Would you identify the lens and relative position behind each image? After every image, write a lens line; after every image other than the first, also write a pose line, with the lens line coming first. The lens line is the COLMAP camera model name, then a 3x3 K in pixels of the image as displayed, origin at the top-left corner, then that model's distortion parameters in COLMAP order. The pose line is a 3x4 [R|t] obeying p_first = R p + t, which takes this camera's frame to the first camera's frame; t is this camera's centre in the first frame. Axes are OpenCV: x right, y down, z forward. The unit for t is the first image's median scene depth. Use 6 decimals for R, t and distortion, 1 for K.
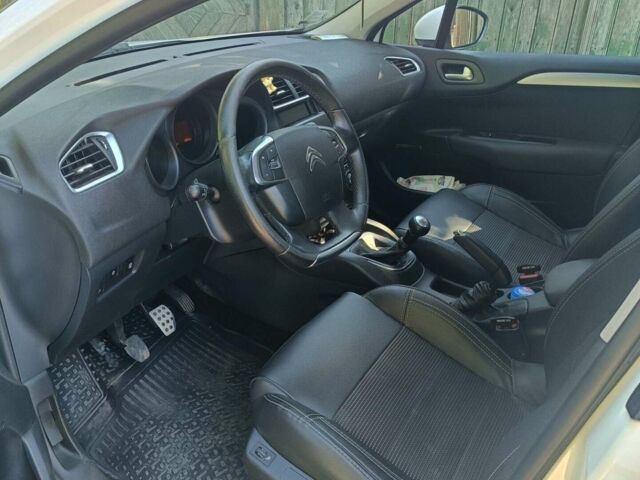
lens RADIAL K [[578.4, 0, 320.0], [0, 578.4, 240.0], [0, 0, 1]] dist [0.006146, 0.001549]
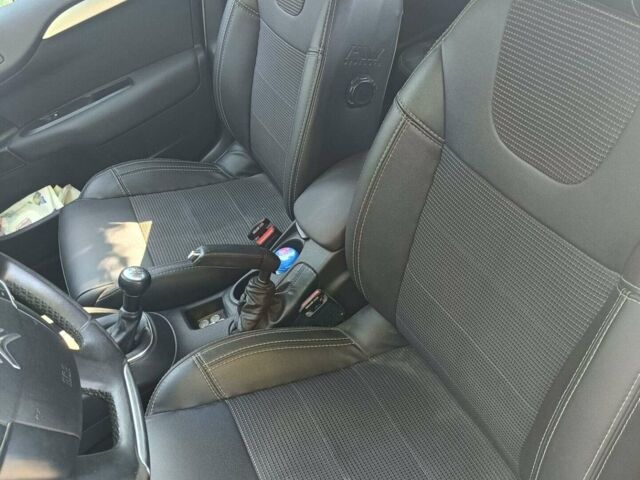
lens RADIAL K [[578.4, 0, 320.0], [0, 578.4, 240.0], [0, 0, 1]] dist [0.006146, 0.001549]
pose [[0.540090, -0.637250, 0.549741, -0.046522], [0.555644, 0.760598, 0.335783, -0.132420], [-0.632109, 0.124107, 0.764876, 0.241818]]
